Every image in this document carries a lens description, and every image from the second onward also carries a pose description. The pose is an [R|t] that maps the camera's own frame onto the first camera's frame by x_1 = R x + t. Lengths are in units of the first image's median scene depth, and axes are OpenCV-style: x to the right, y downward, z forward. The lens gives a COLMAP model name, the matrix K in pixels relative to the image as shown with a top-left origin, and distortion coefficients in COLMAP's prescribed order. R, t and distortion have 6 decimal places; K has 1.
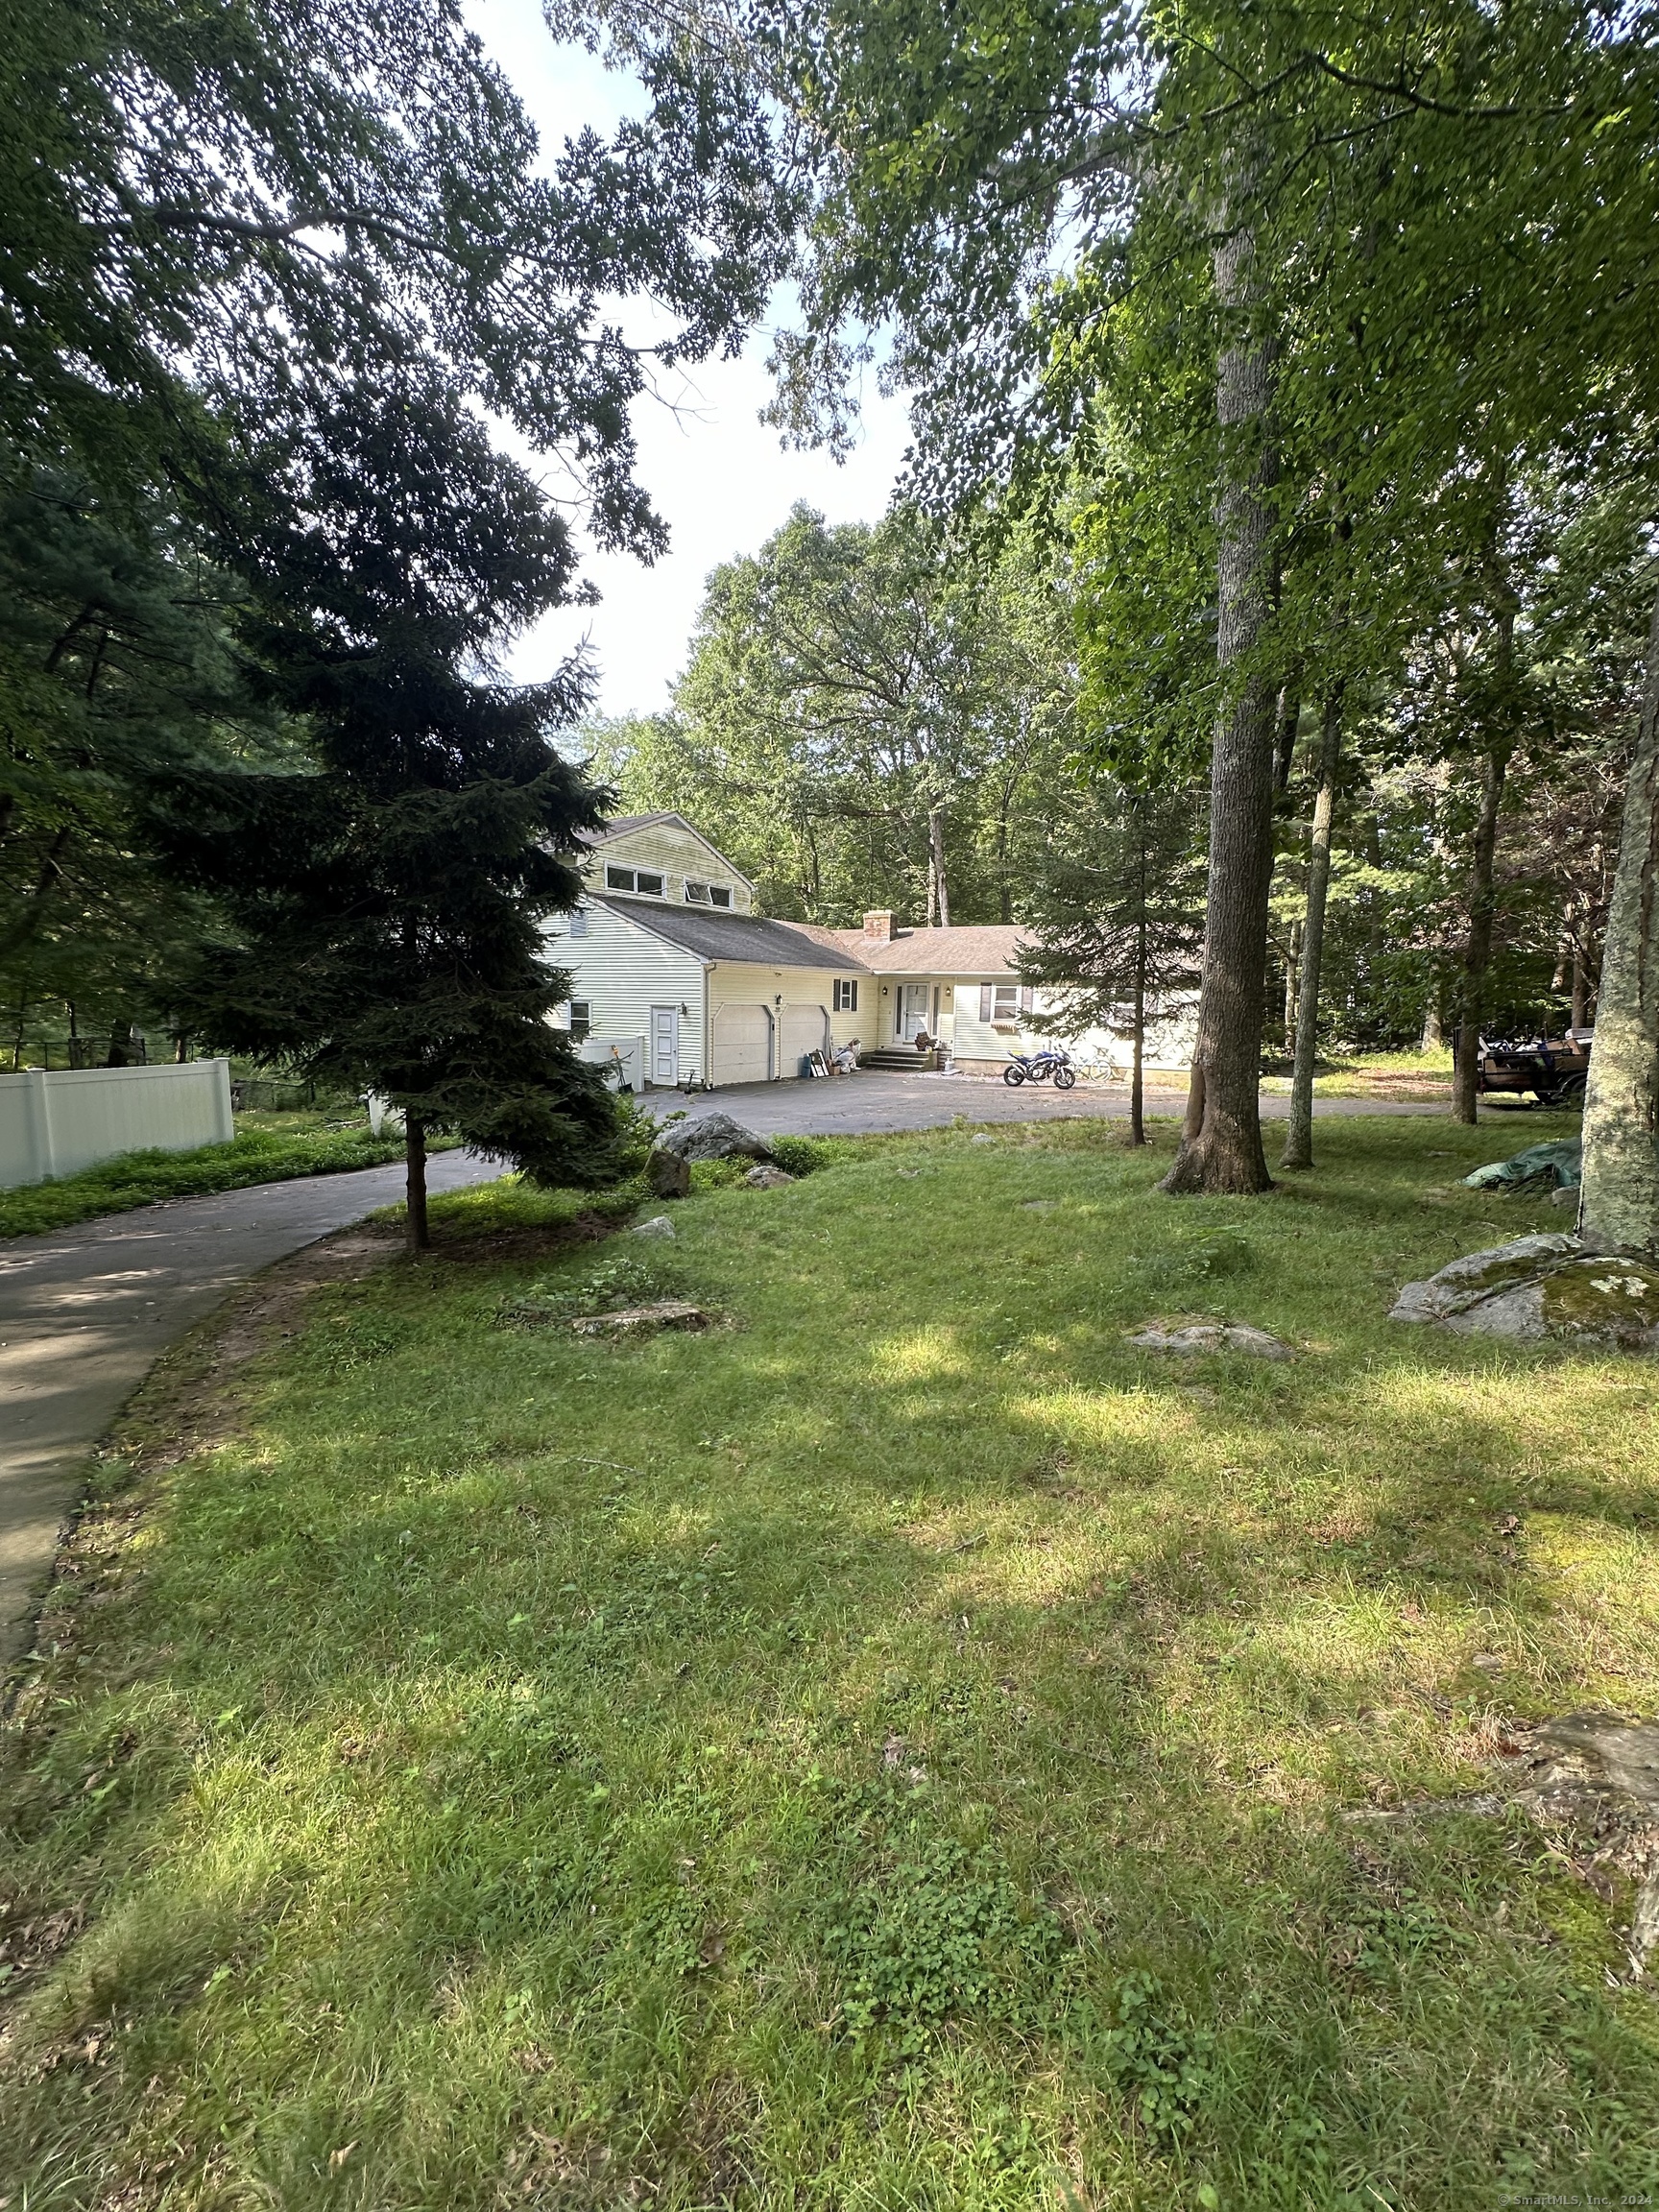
lens RADIAL K [[898.2, 0, 827.5], [0, 898.2, 1105.1], [0, 0, 1]] dist [0.006575, 0.000123]
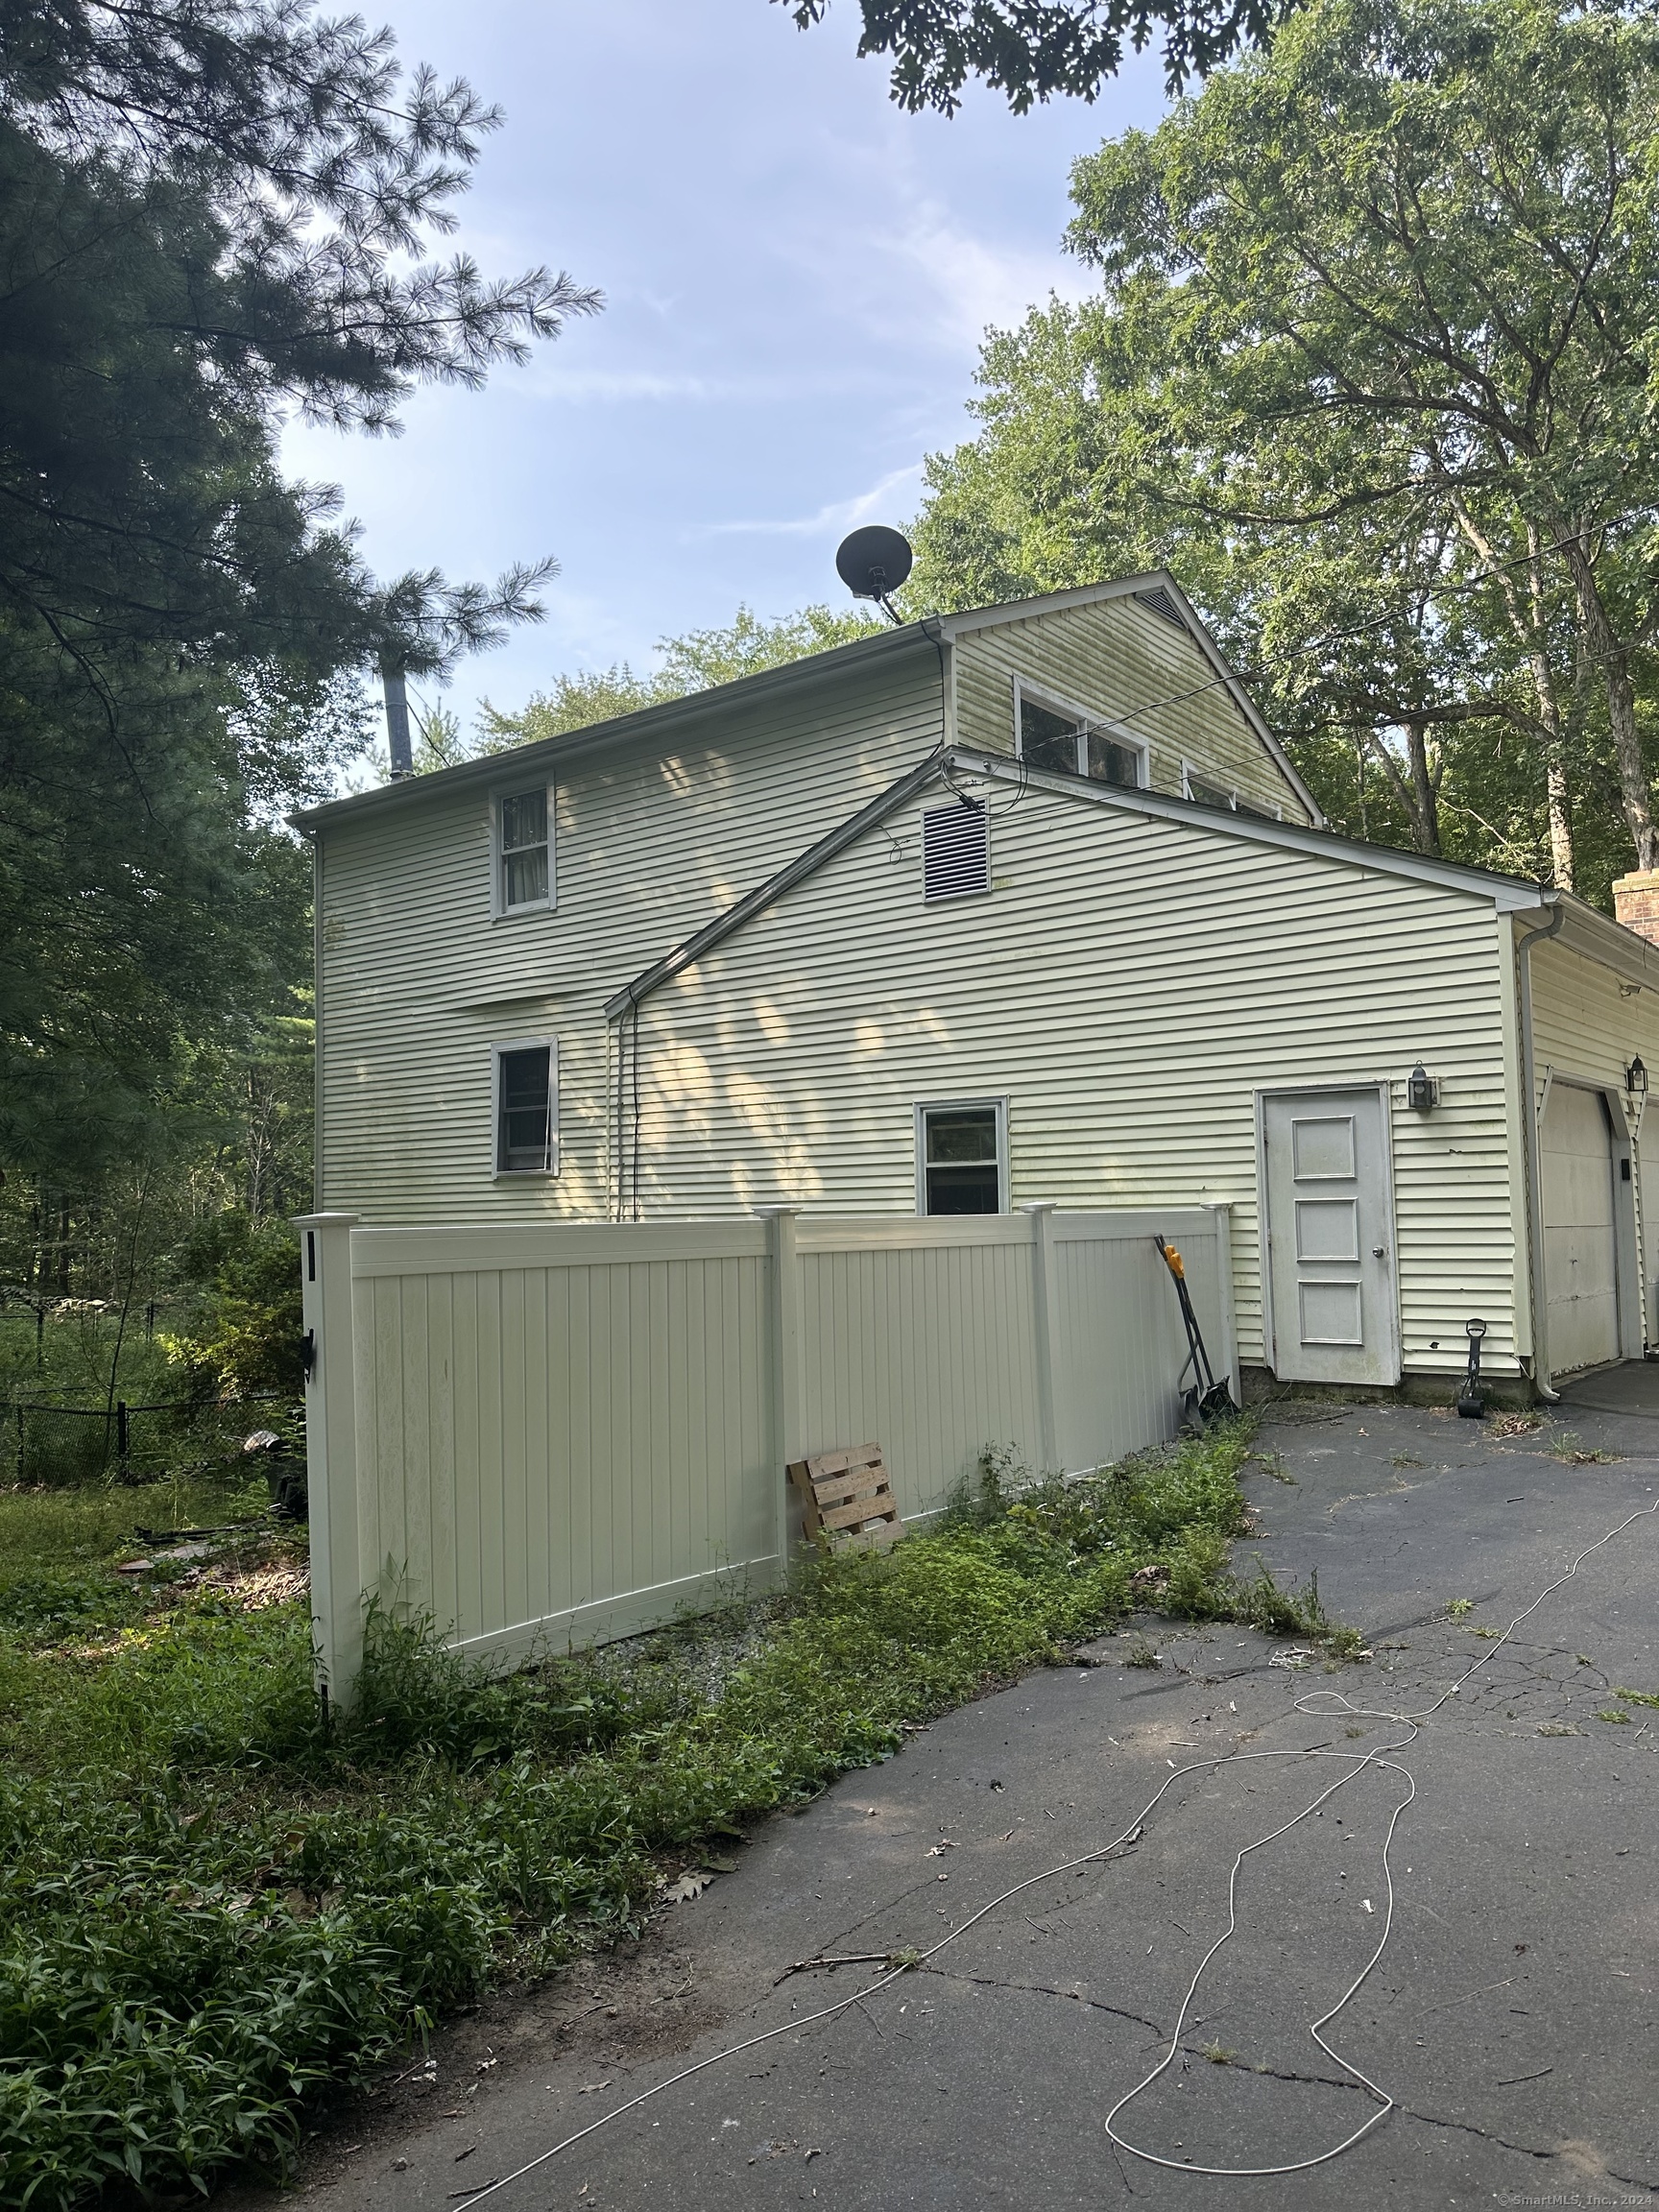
lens RADIAL K [[1605.7, 0, 819.0], [0, 1605.7, 1113.9], [0, 0, 1]] dist [0.019545, -0.008219]
pose [[0.988005, -0.049359, -0.146324, -0.251033], [0.021881, 0.982727, -0.183761, -0.015918], [0.152866, 0.178356, 0.972019, 0.483131]]
